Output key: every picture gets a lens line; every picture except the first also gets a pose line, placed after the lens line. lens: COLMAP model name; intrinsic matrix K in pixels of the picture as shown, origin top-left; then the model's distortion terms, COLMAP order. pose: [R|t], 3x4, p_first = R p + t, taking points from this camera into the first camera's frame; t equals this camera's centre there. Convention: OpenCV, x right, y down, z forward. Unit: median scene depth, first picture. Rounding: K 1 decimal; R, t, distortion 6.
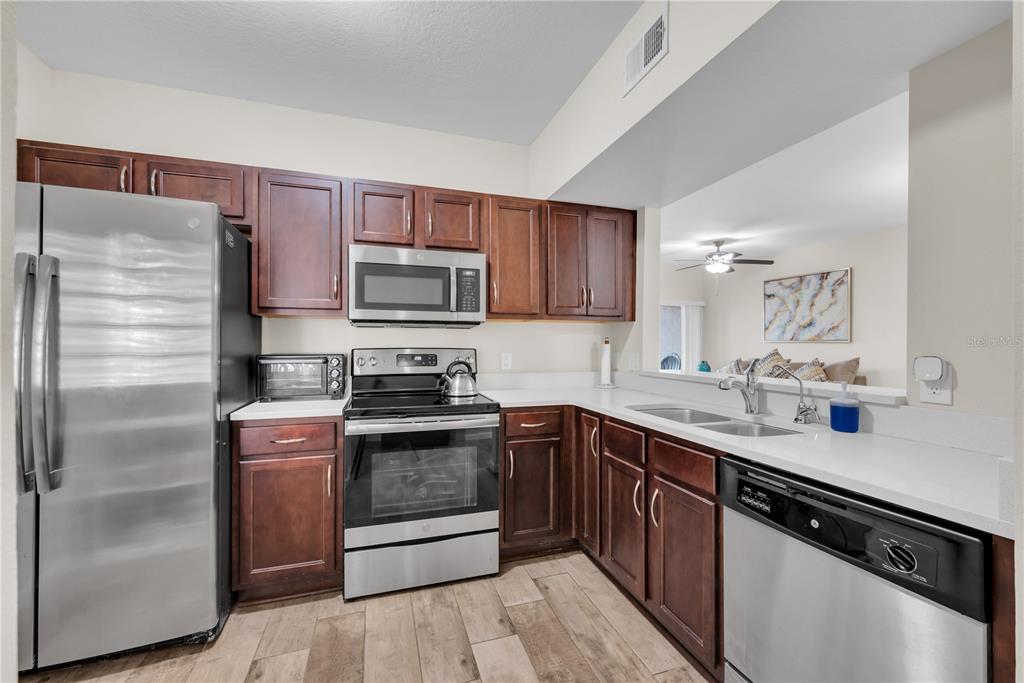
lens RADIAL K [[420.9, 0, 512.0], [0, 420.9, 341.5], [0, 0, 1]] dist [0.002005, 0.000293]
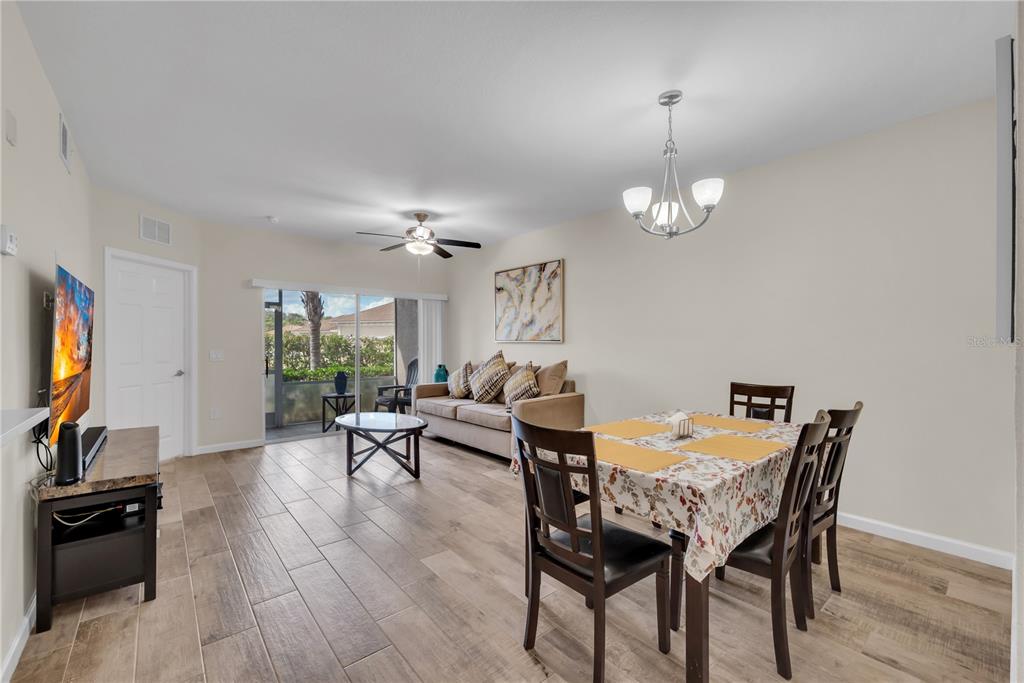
lens RADIAL K [[428.1, 0, 517.8], [0, 428.1, 342.6], [0, 0, 1]] dist [0.000975, 0.000126]
pose [[0.925825, -0.004615, 0.377924, 0.370140], [0.002869, 0.999982, 0.005180, -0.003334], [-0.377941, -0.003712, 0.925822, 0.200021]]
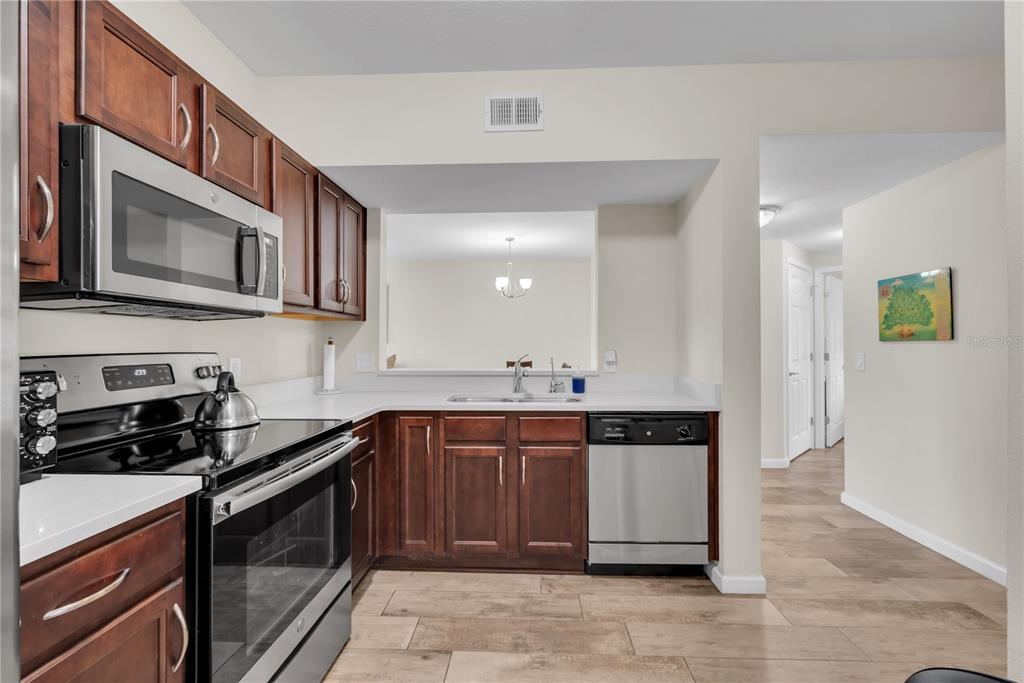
lens RADIAL K [[428.1, 0, 517.8], [0, 428.1, 342.6], [0, 0, 1]] dist [0.000975, 0.000126]
pose [[0.342050, 0.001266, 0.939681, -0.276385], [-0.000874, 0.999999, -0.001029, 0.000903], [-0.939681, -0.000470, 0.342051, 0.175027]]
